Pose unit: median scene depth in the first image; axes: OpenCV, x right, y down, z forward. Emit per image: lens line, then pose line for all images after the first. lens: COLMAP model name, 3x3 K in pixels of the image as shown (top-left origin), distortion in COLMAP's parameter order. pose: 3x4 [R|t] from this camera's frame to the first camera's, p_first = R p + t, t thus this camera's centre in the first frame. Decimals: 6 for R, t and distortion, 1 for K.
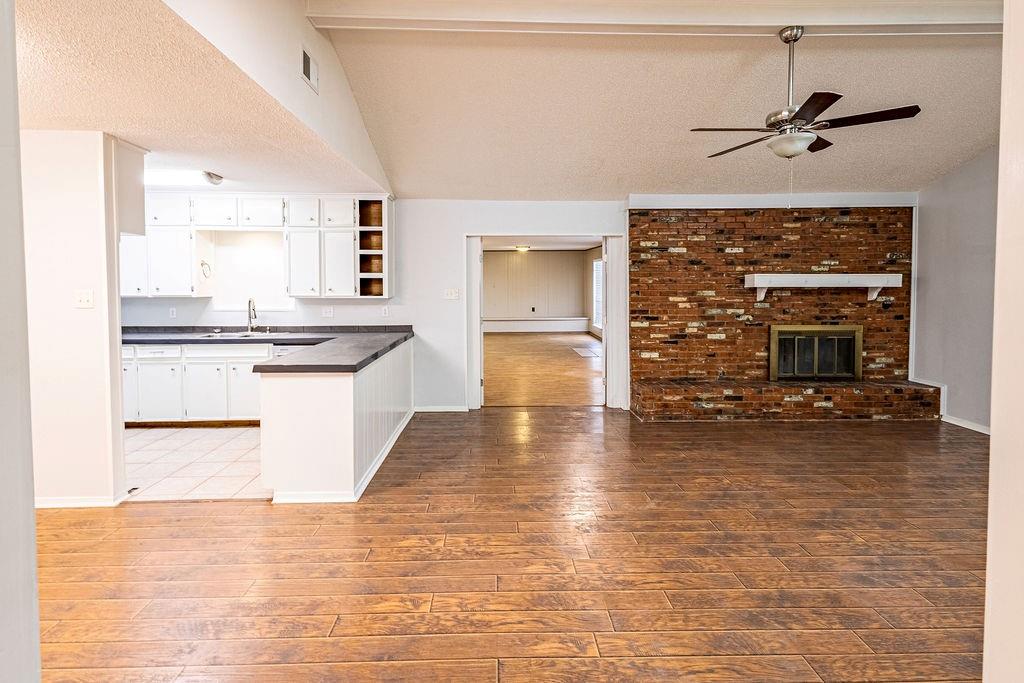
lens RADIAL K [[526.0, 0, 506.9], [0, 526.0, 303.9], [0, 0, 1]] dist [0.008522, 0.000675]
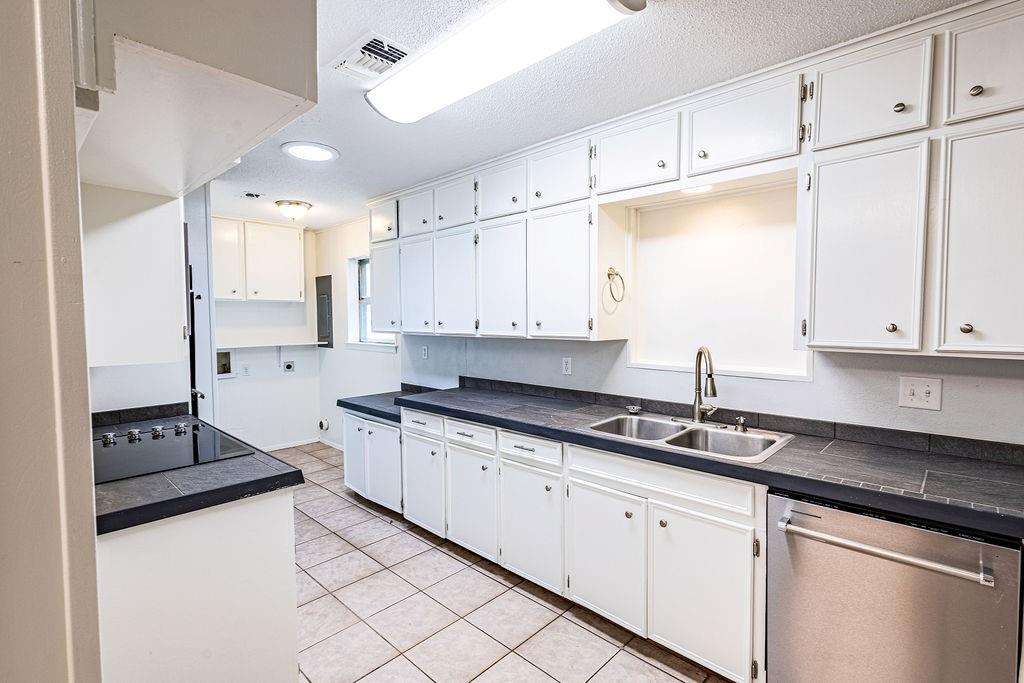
lens RADIAL K [[475.6, 0, 514.8], [0, 475.6, 339.8], [0, 0, 1]] dist [0.008188, -0.001245]
pose [[0.709746, 0.028616, -0.703877, -0.307598], [-0.019615, 0.999590, 0.020860, -0.020847], [0.704185, -0.000998, 0.710016, 0.588608]]
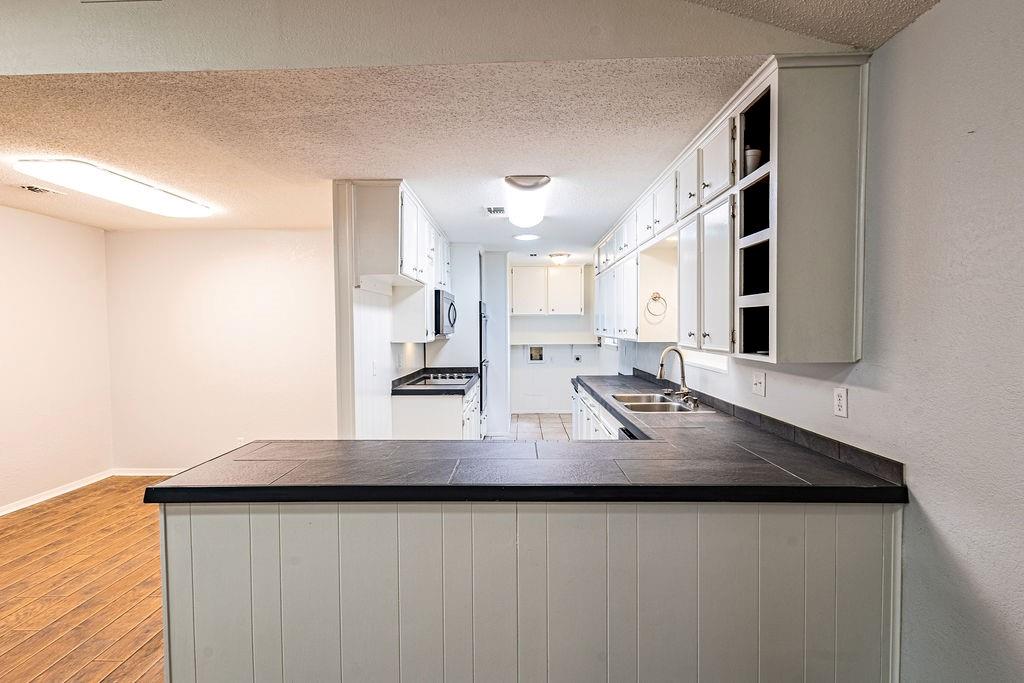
lens RADIAL K [[477.8, 0, 510.3], [0, 477.8, 343.2], [0, 0, 1]] dist [0.015419, -0.000839]
pose [[-0.048135, 0.034515, -0.998244, 0.091985], [-0.029005, 0.998933, 0.035937, -0.028951], [0.998420, 0.030684, -0.047083, 0.797338]]
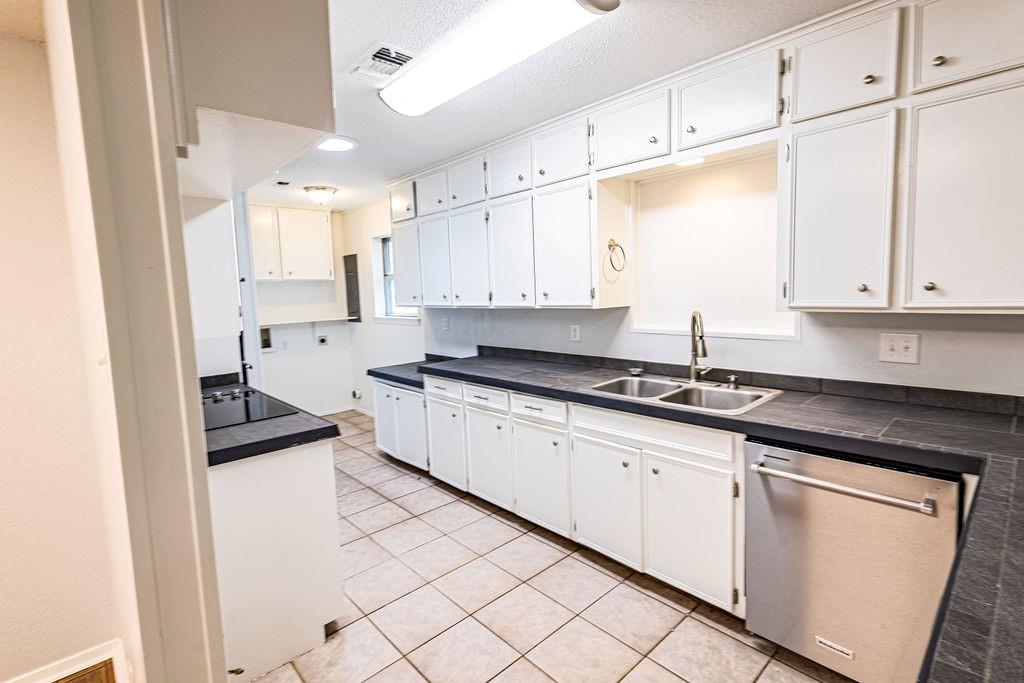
lens RADIAL K [[477.6, 0, 505.8], [0, 477.6, 332.7], [0, 0, 1]] dist [0.007557, -0.000018]
pose [[0.655647, 0.043562, -0.753810, -0.266539], [0.011084, 0.997671, 0.067296, -0.021055], [0.754986, -0.052478, 0.653638, 0.573374]]
